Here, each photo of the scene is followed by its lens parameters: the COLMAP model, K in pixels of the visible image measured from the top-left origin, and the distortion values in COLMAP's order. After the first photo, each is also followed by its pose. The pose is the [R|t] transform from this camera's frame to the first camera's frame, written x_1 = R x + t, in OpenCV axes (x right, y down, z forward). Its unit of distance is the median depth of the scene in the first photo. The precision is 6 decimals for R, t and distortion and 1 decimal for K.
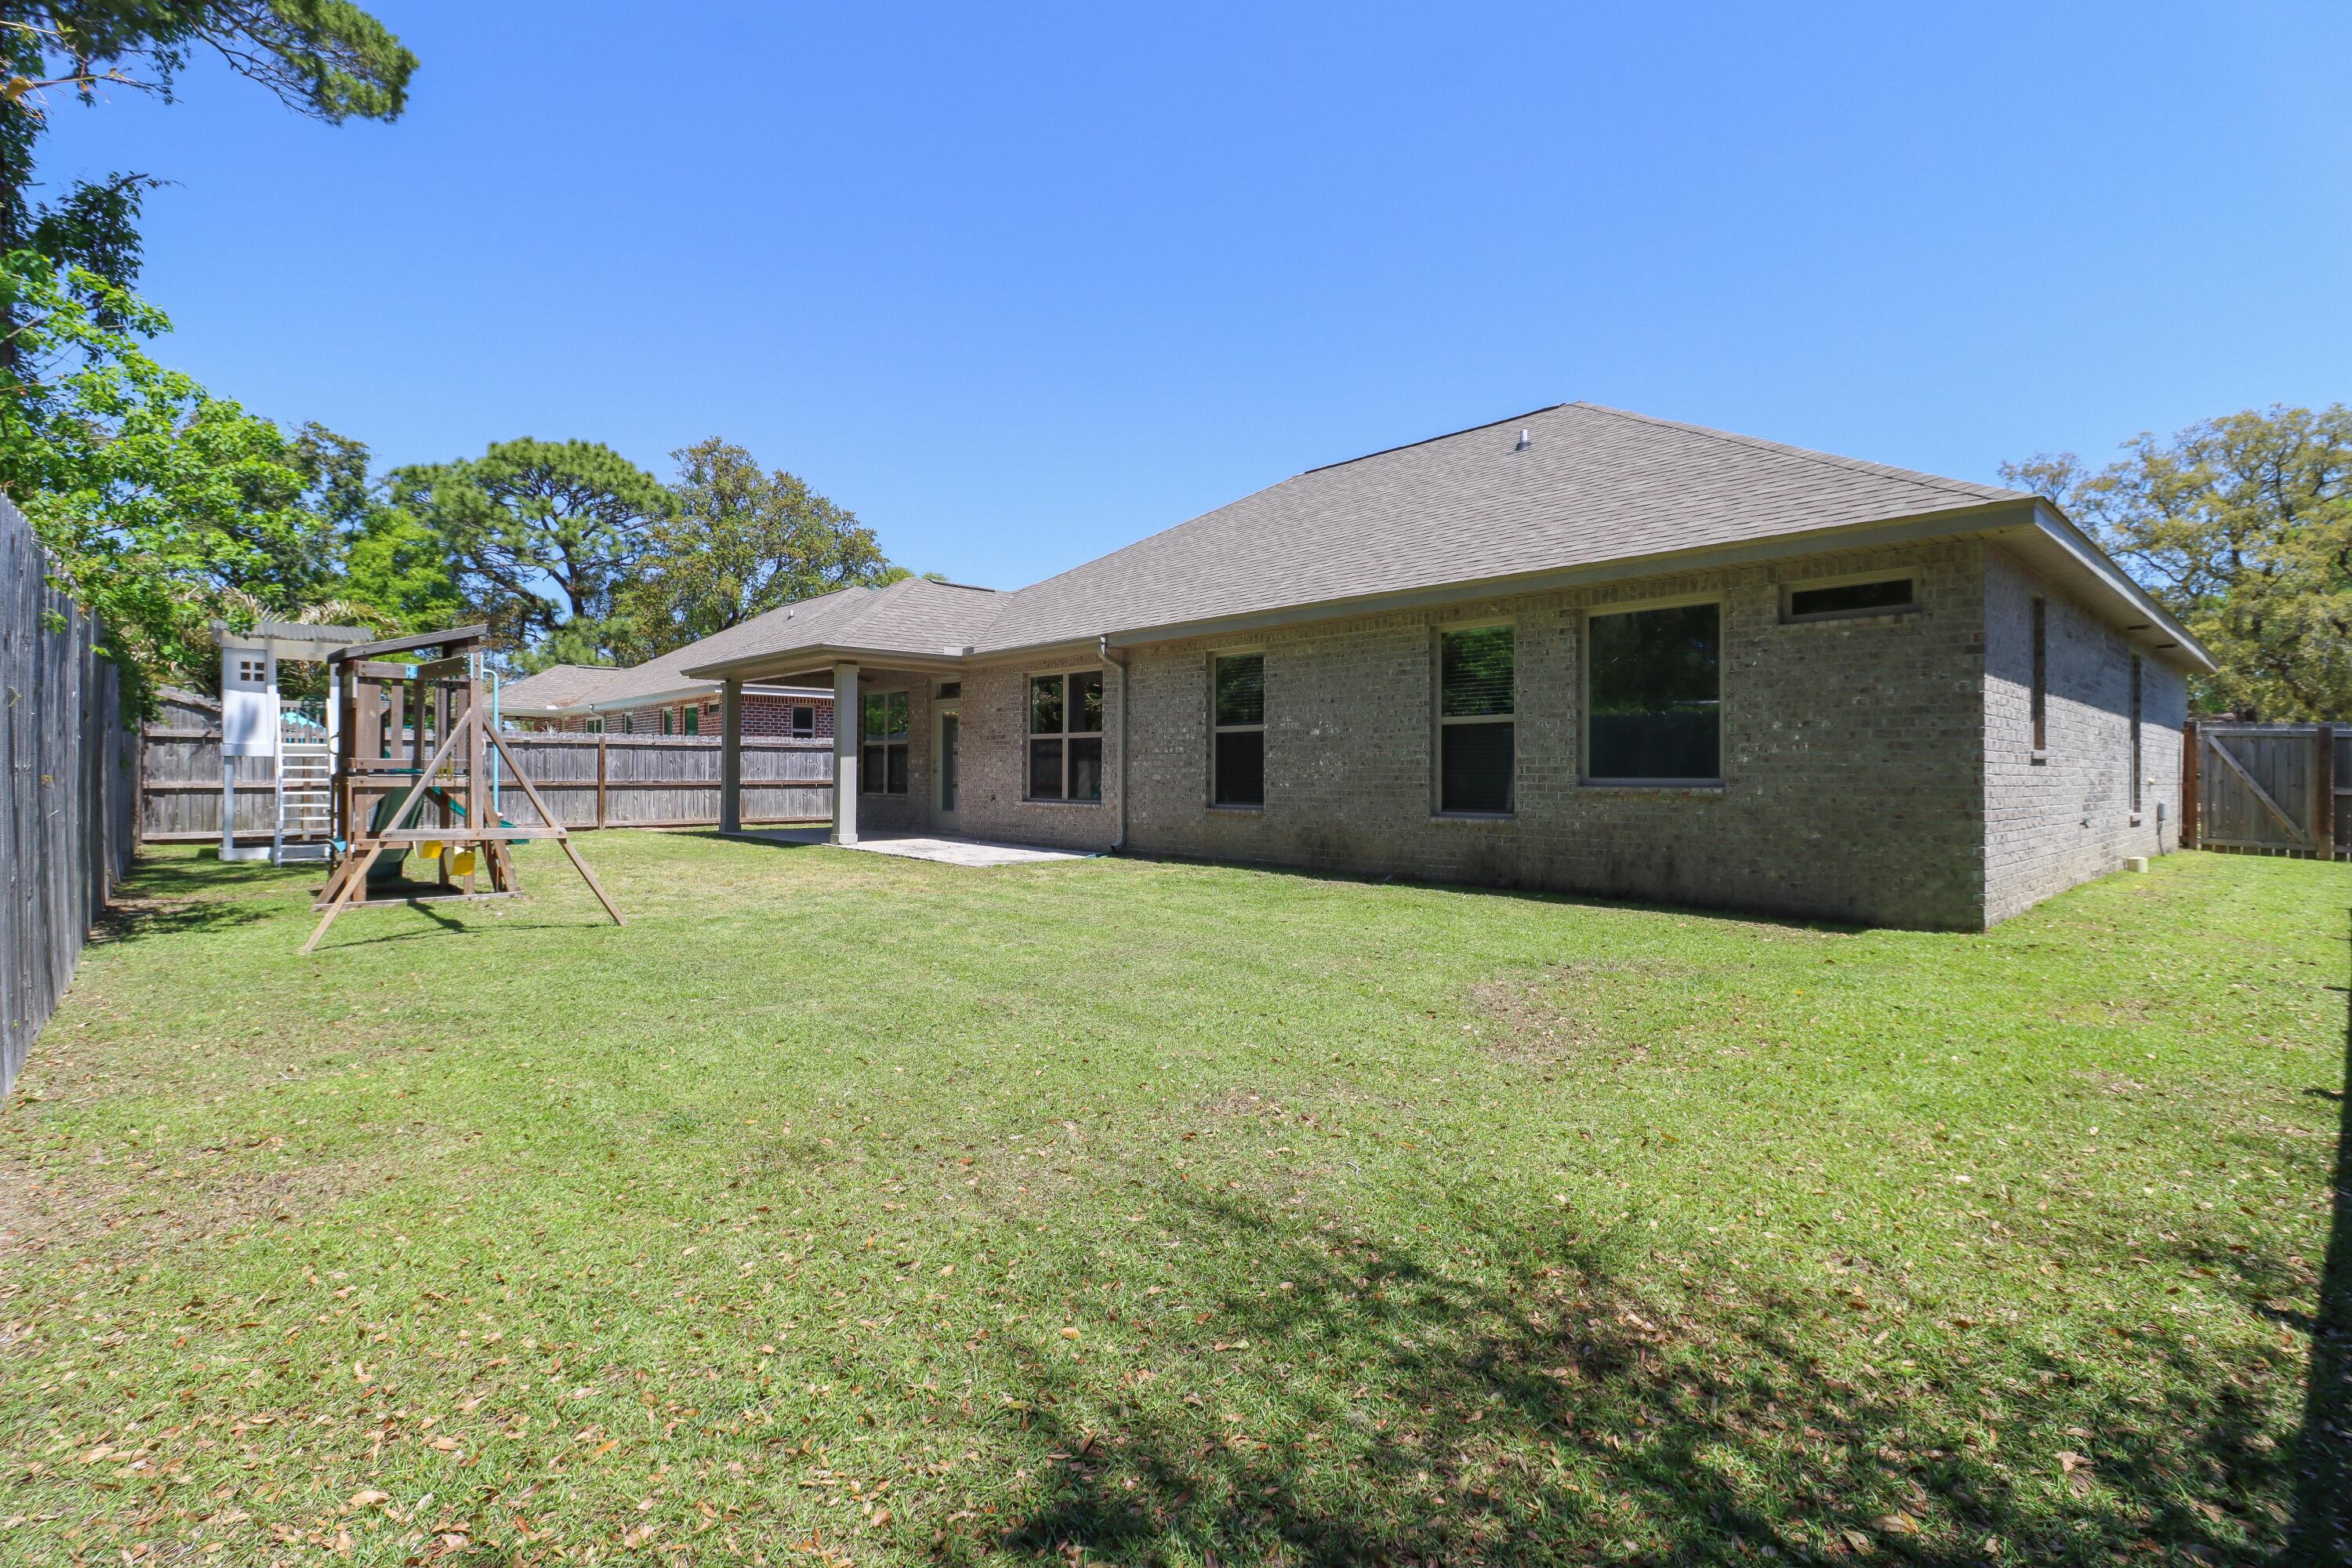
lens RADIAL K [[1090.2, 0, 1179.6], [0, 1090.2, 768.5], [0, 0, 1]] dist [0.004934, -0.015552]
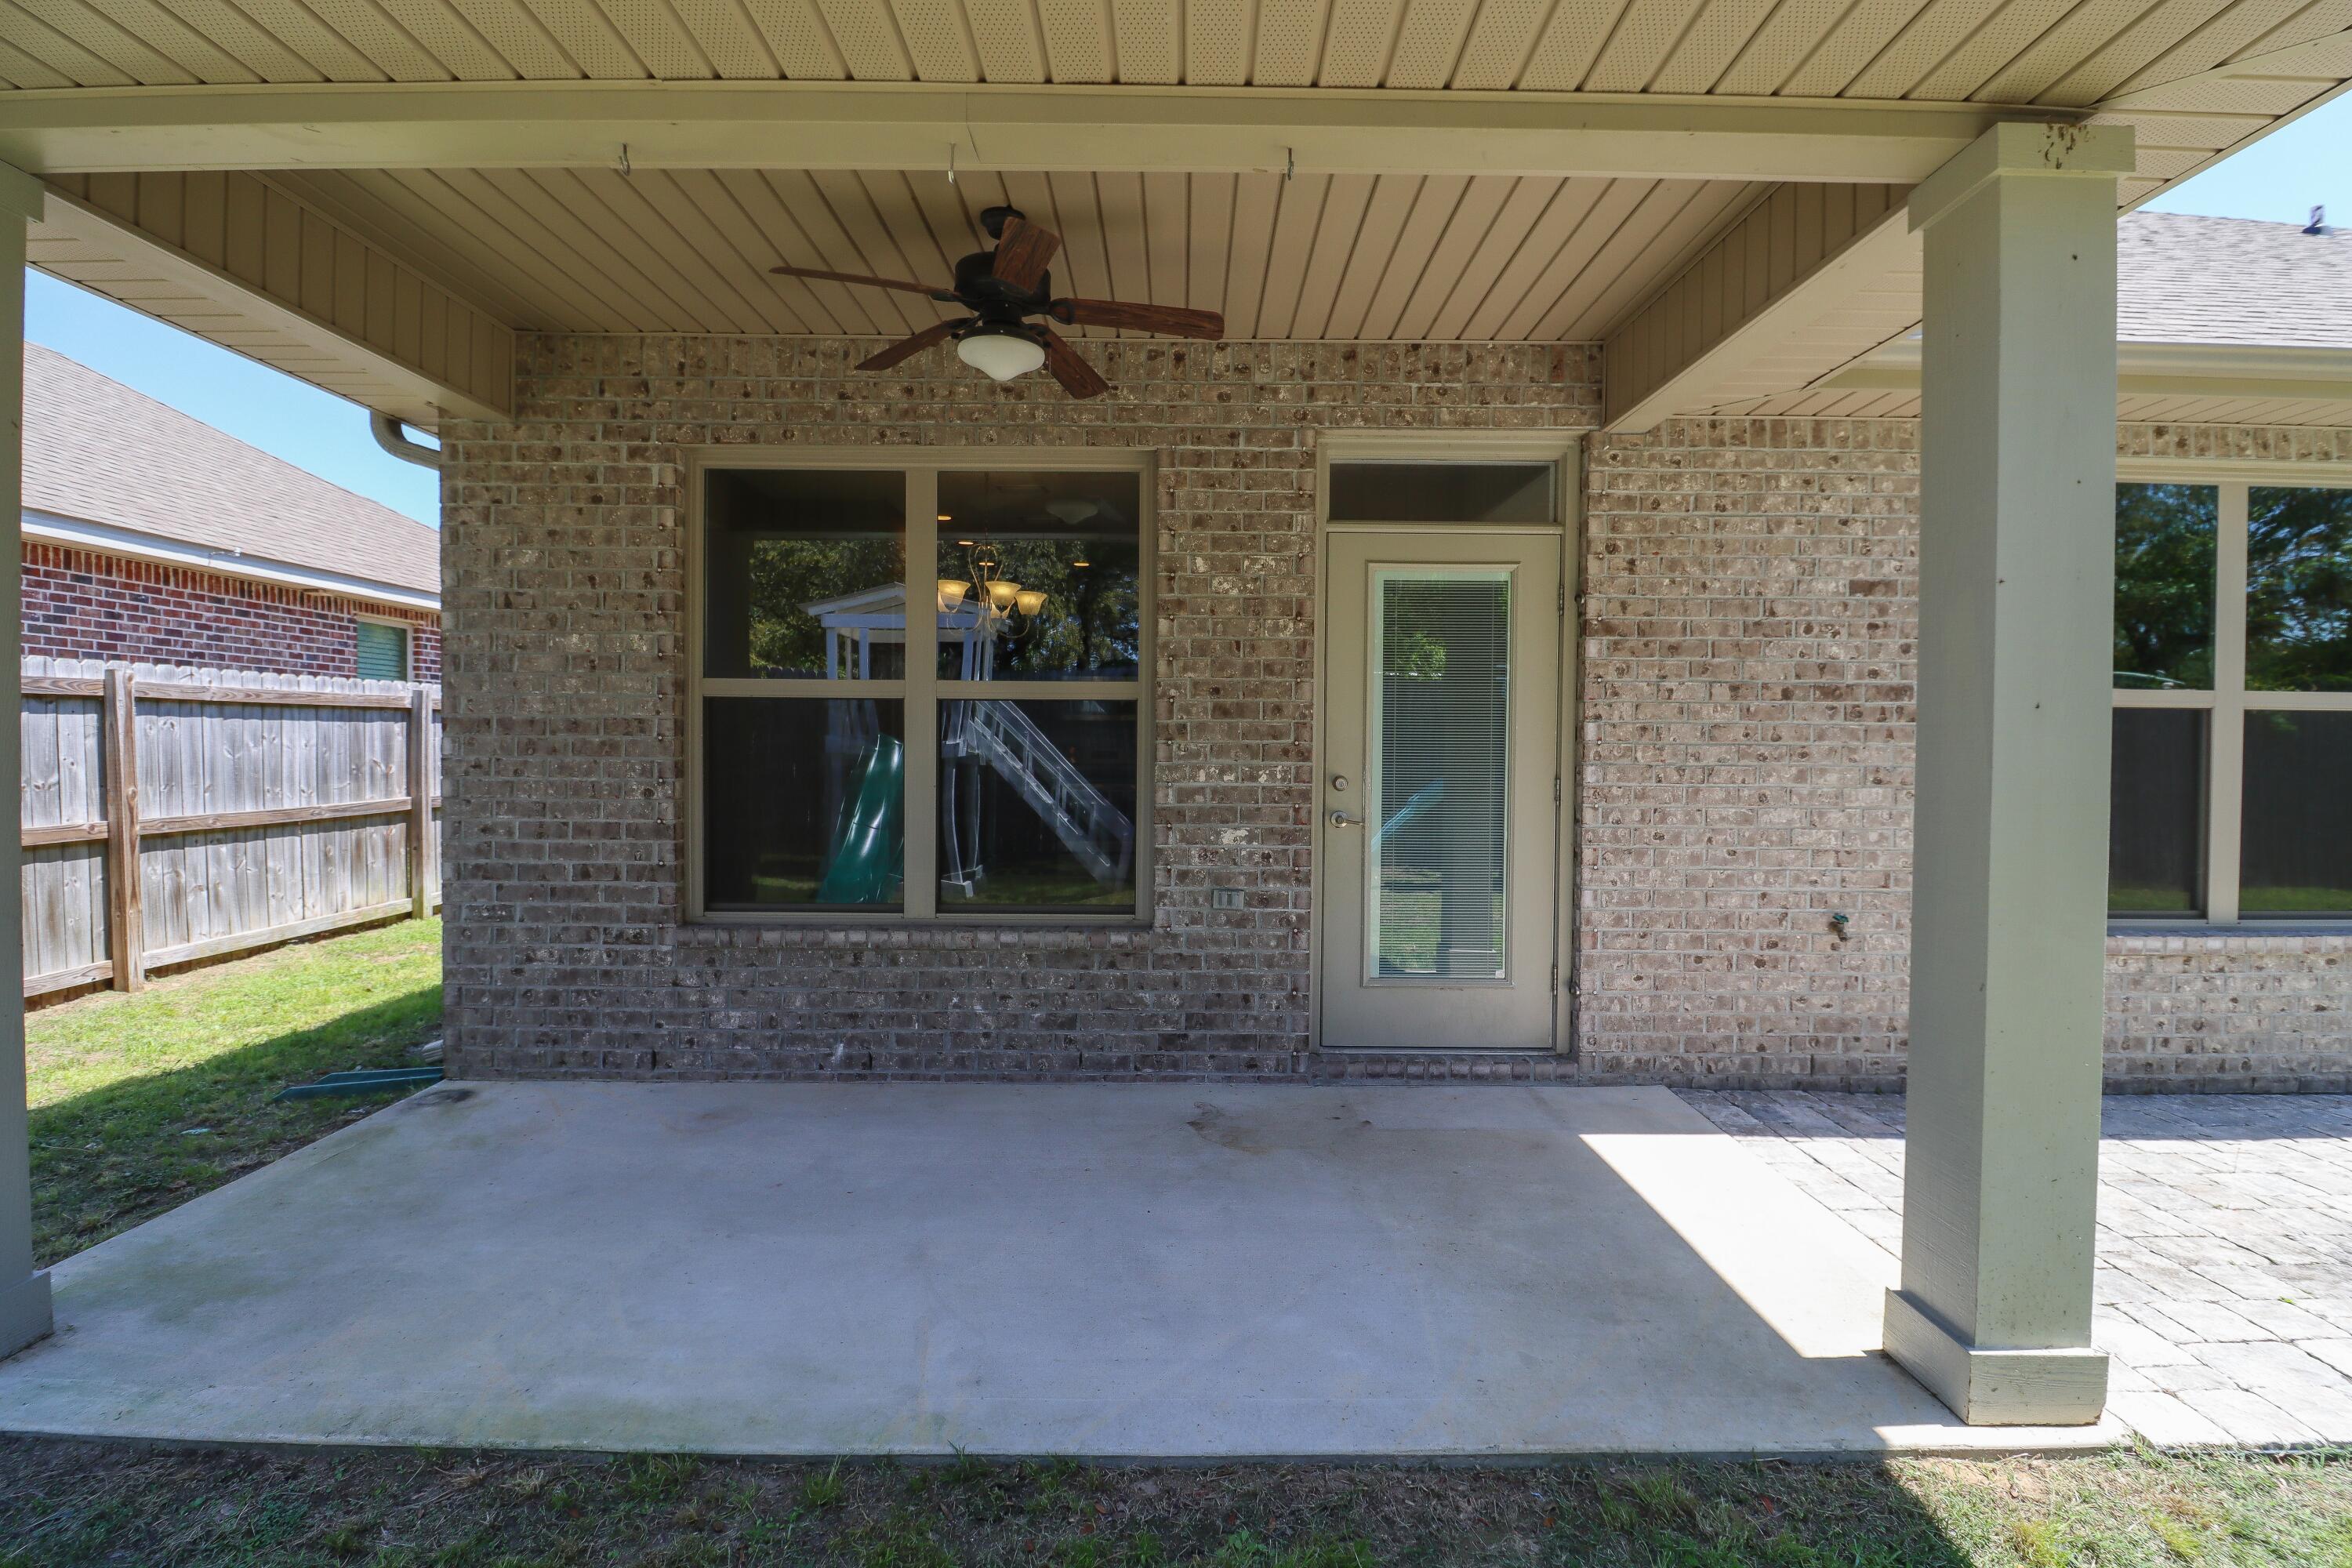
lens RADIAL K [[1090.2, 0, 1179.6], [0, 1090.2, 768.5], [0, 0, 1]] dist [0.004934, -0.015552]
pose [[0.674003, -0.016632, 0.738542, -0.577466], [-0.008280, 0.999514, 0.030066, -0.020834], [-0.738683, -0.026379, 0.673537, 1.163103]]
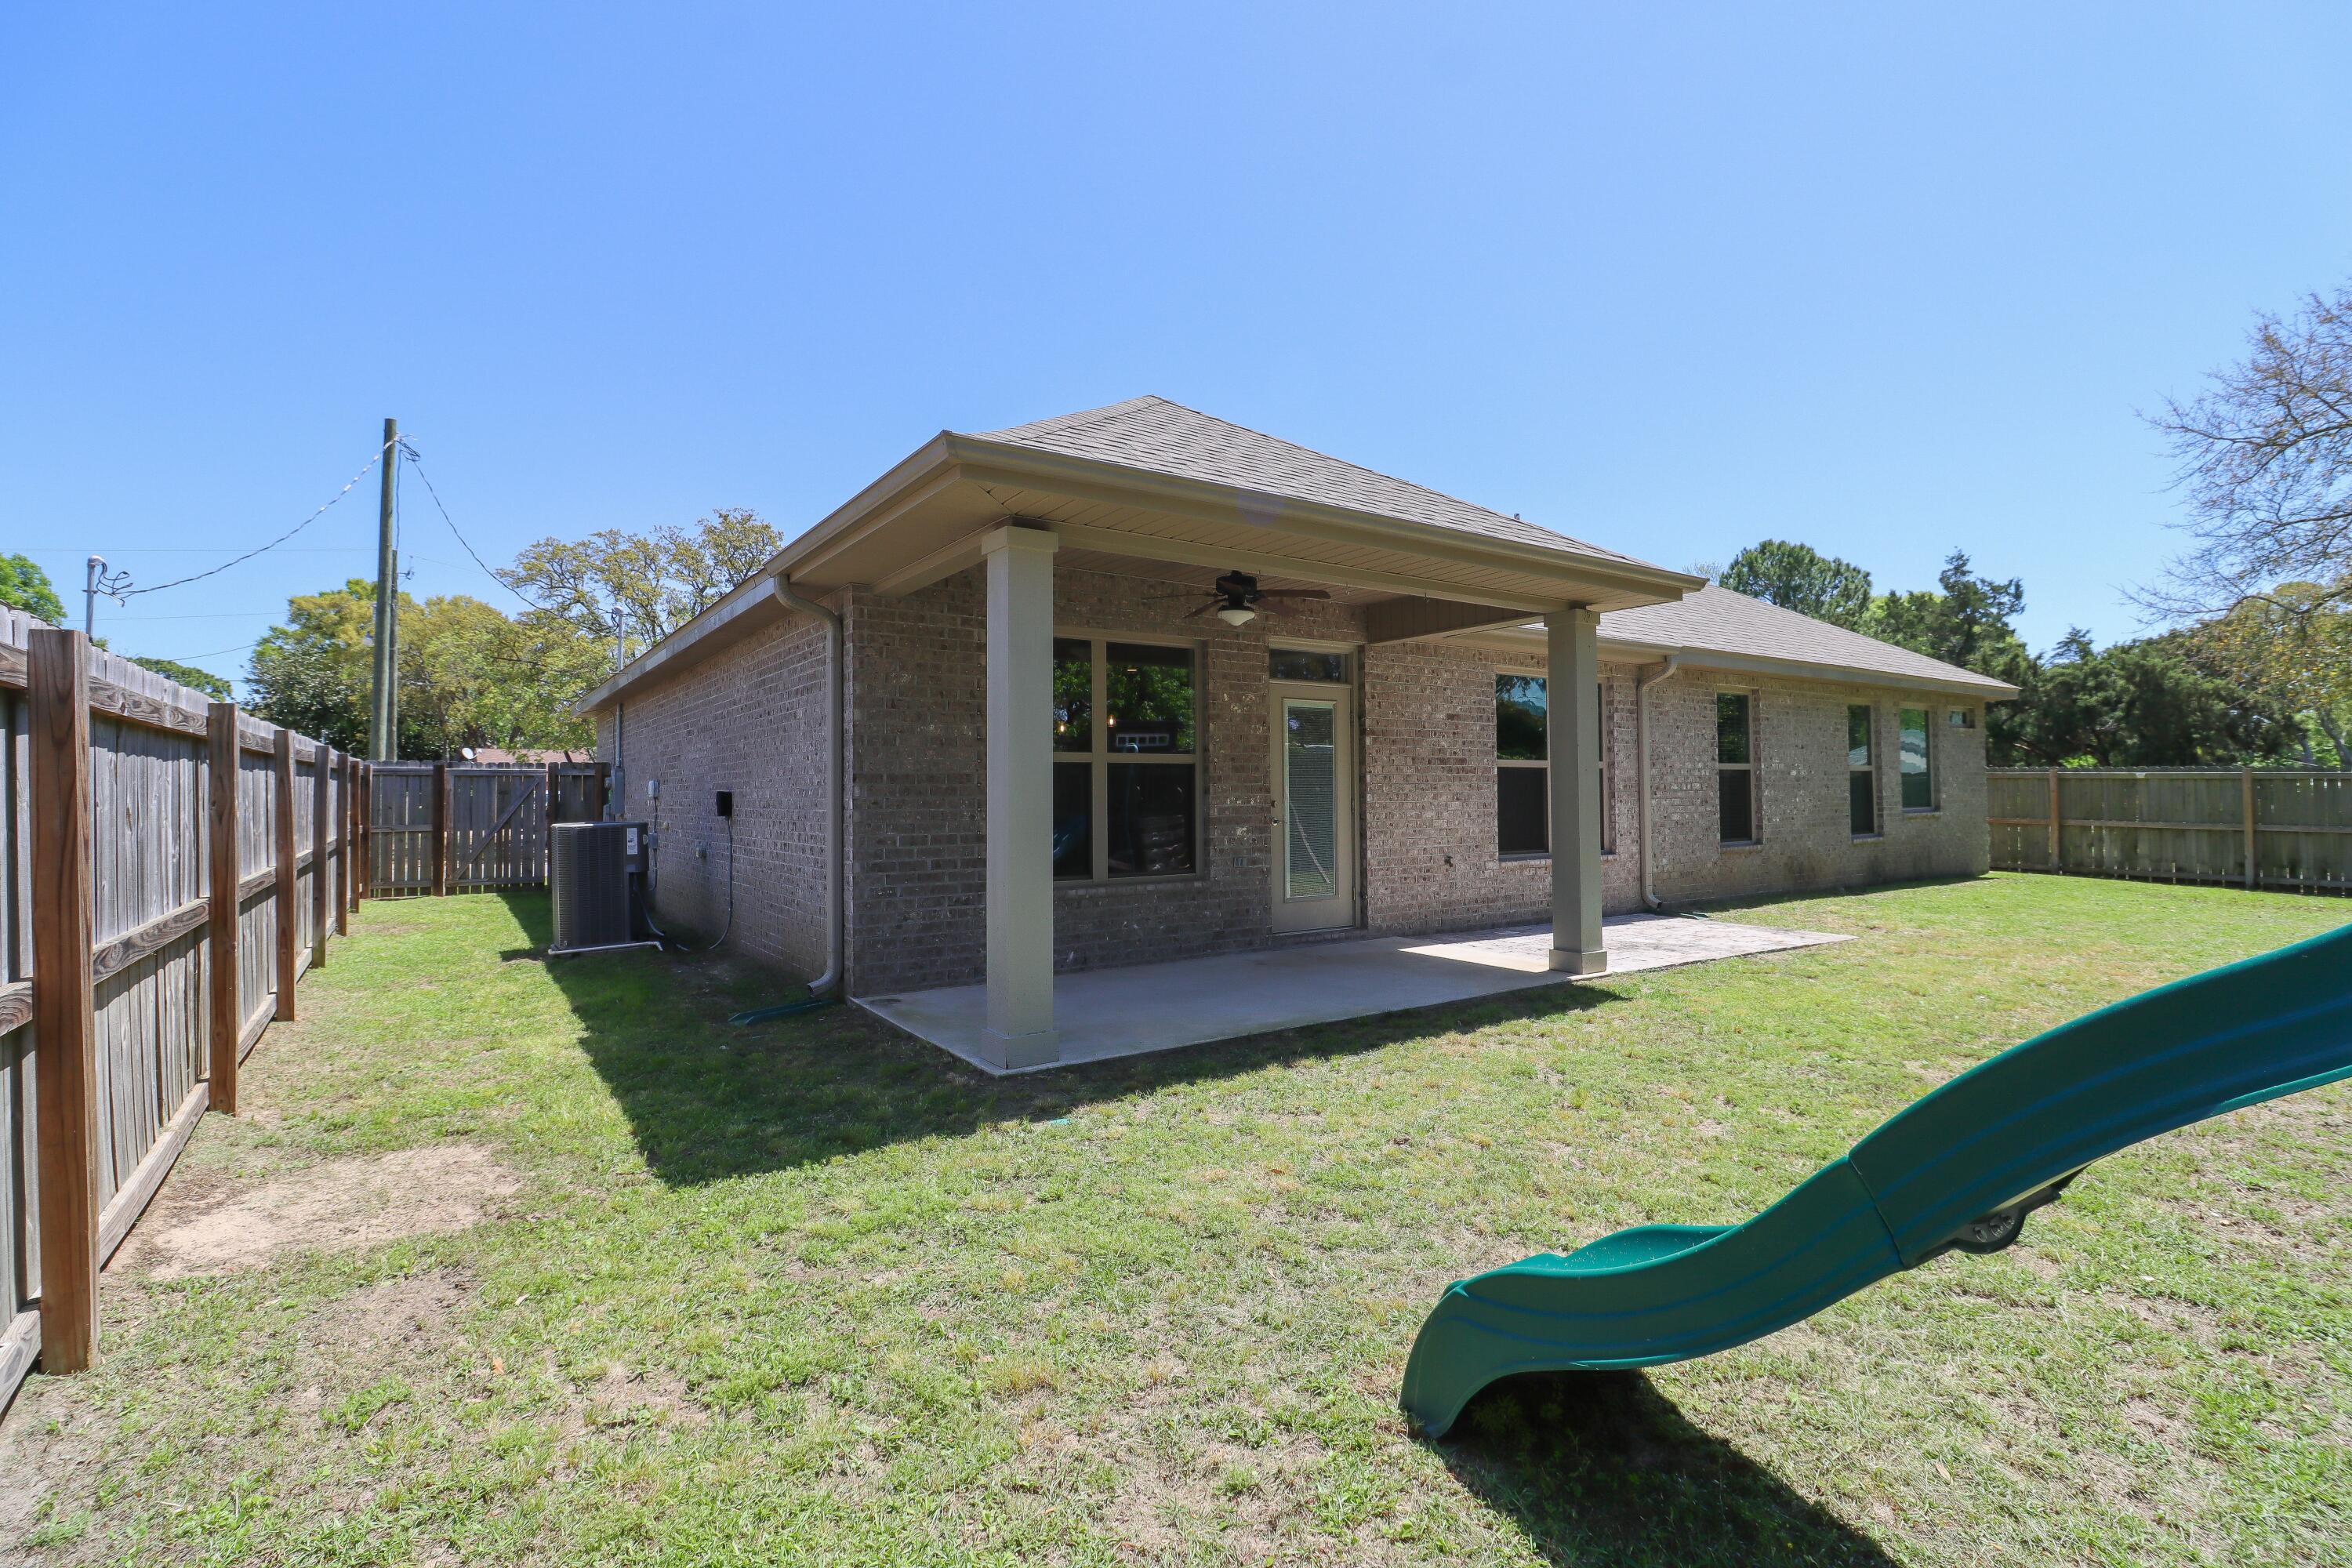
lens RADIAL K [[1090.2, 0, 1179.6], [0, 1090.2, 768.5], [0, 0, 1]] dist [0.004934, -0.015552]
pose [[0.143228, 0.014856, 0.989578, -0.981133], [0.000695, 0.999886, -0.015111, -0.018879], [-0.989689, 0.002853, 0.143202, 1.309897]]
